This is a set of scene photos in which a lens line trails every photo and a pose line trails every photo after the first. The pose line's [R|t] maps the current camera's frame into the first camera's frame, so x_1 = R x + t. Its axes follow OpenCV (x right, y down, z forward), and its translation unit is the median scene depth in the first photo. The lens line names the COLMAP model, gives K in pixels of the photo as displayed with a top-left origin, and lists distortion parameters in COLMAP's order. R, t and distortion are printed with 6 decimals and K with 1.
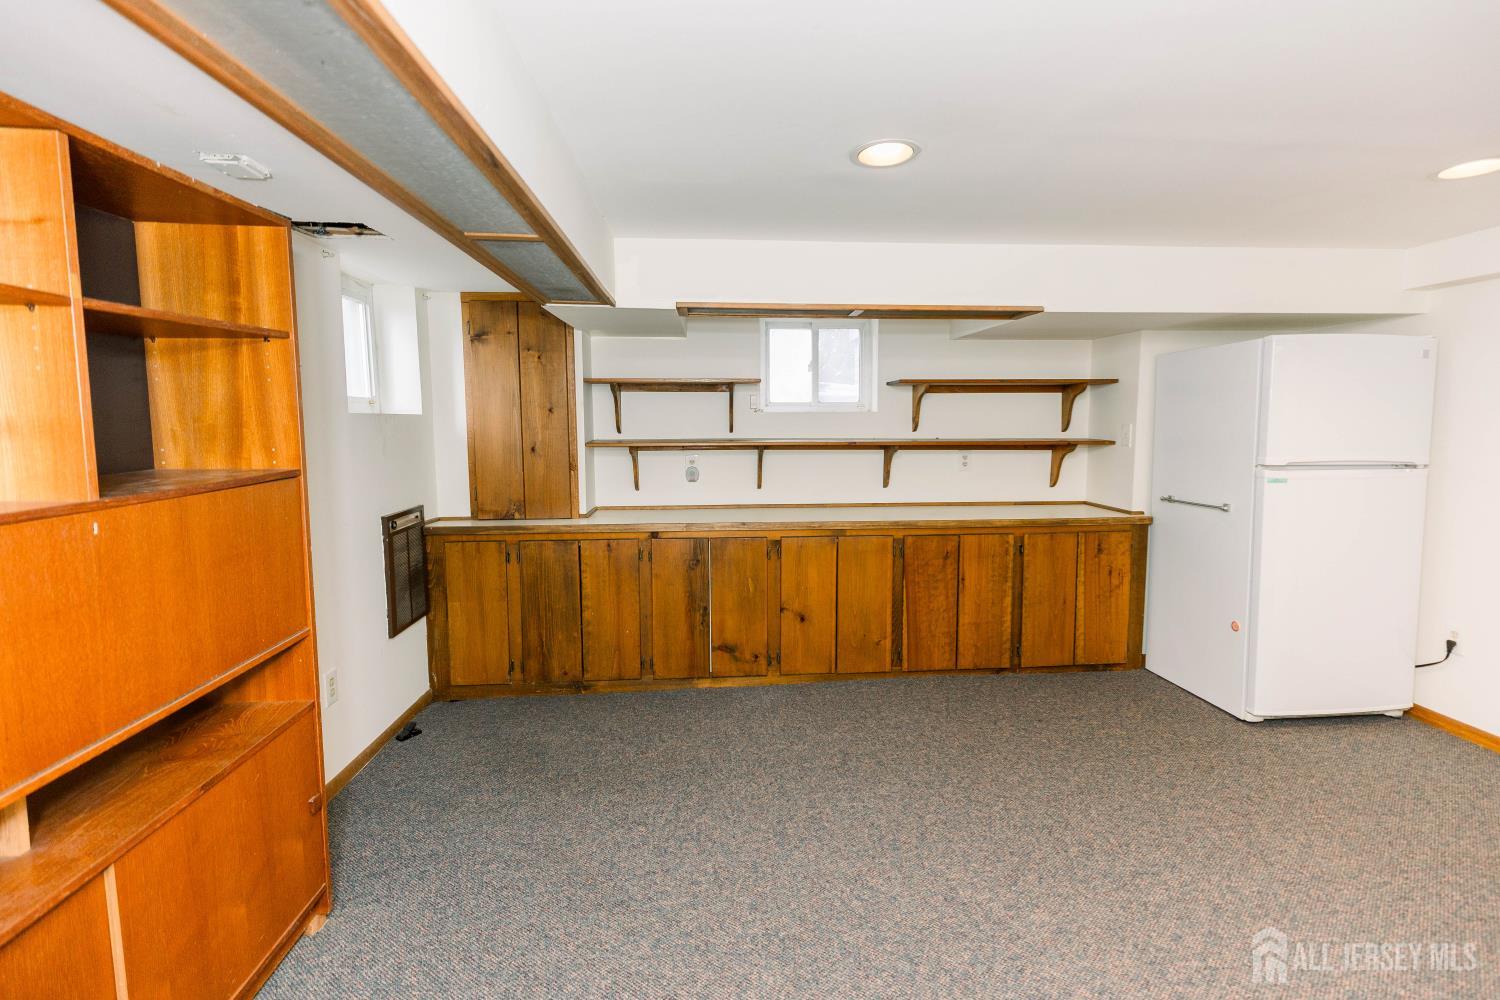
lens RADIAL K [[724.3, 0, 758.7], [0, 724.3, 500.7], [0, 0, 1]] dist [0.000696, 0.000400]
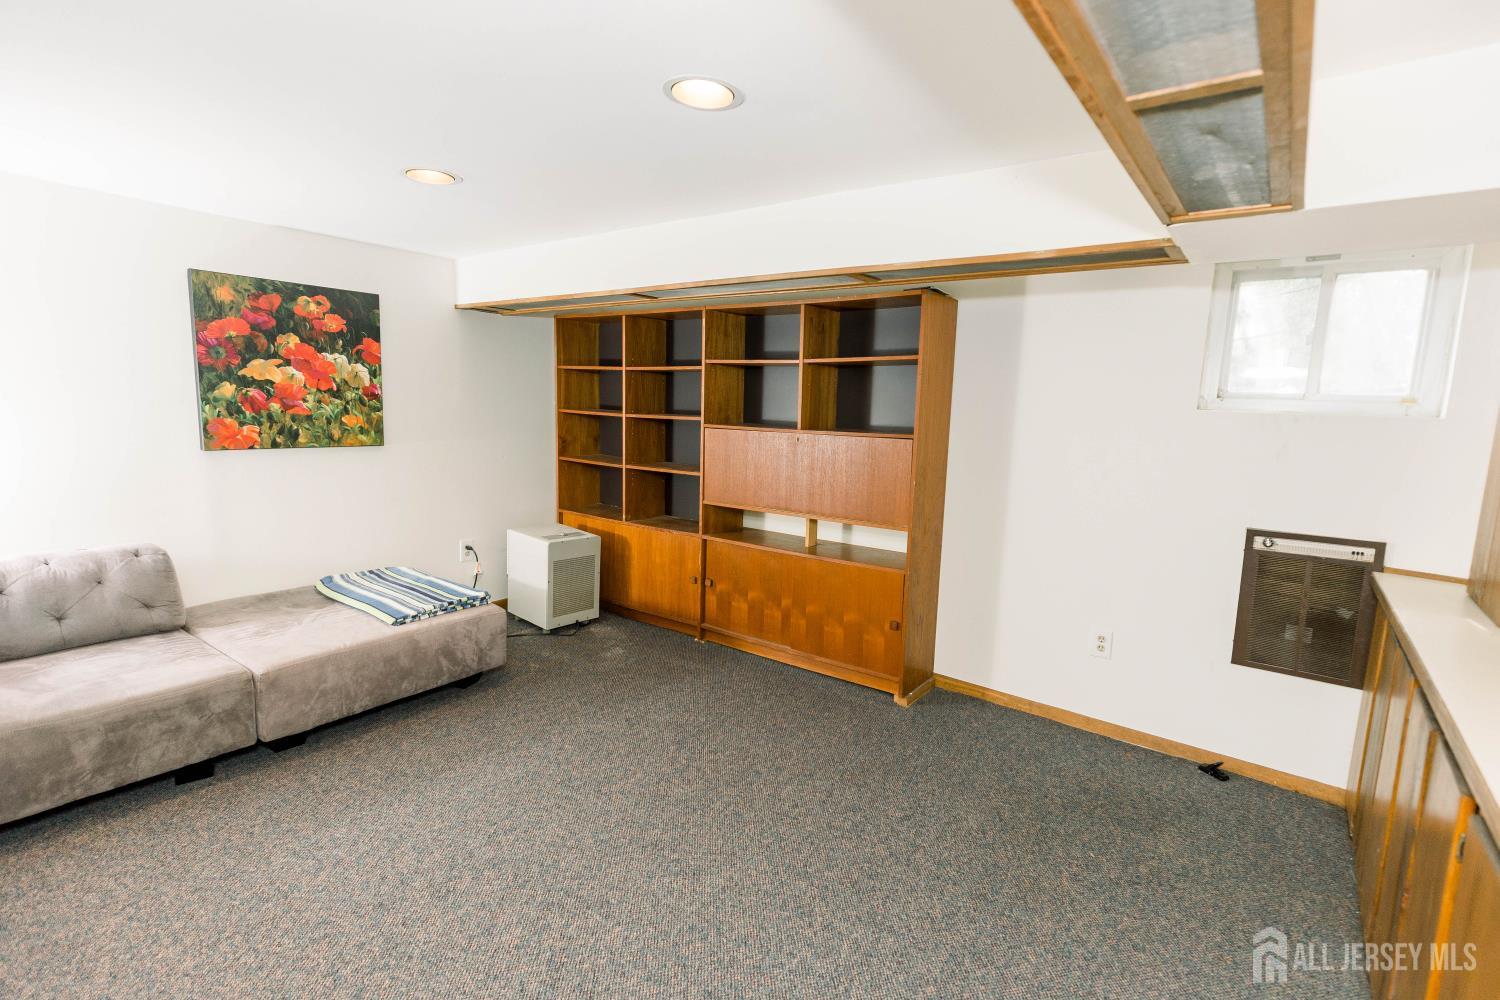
lens RADIAL K [[724.3, 0, 758.7], [0, 724.3, 500.7], [0, 0, 1]] dist [0.000696, 0.000400]
pose [[-0.673020, 0.080639, -0.735215, 0.799061], [-0.122115, 0.968282, 0.217987, -0.194591], [0.729474, 0.236490, -0.641826, 1.668318]]
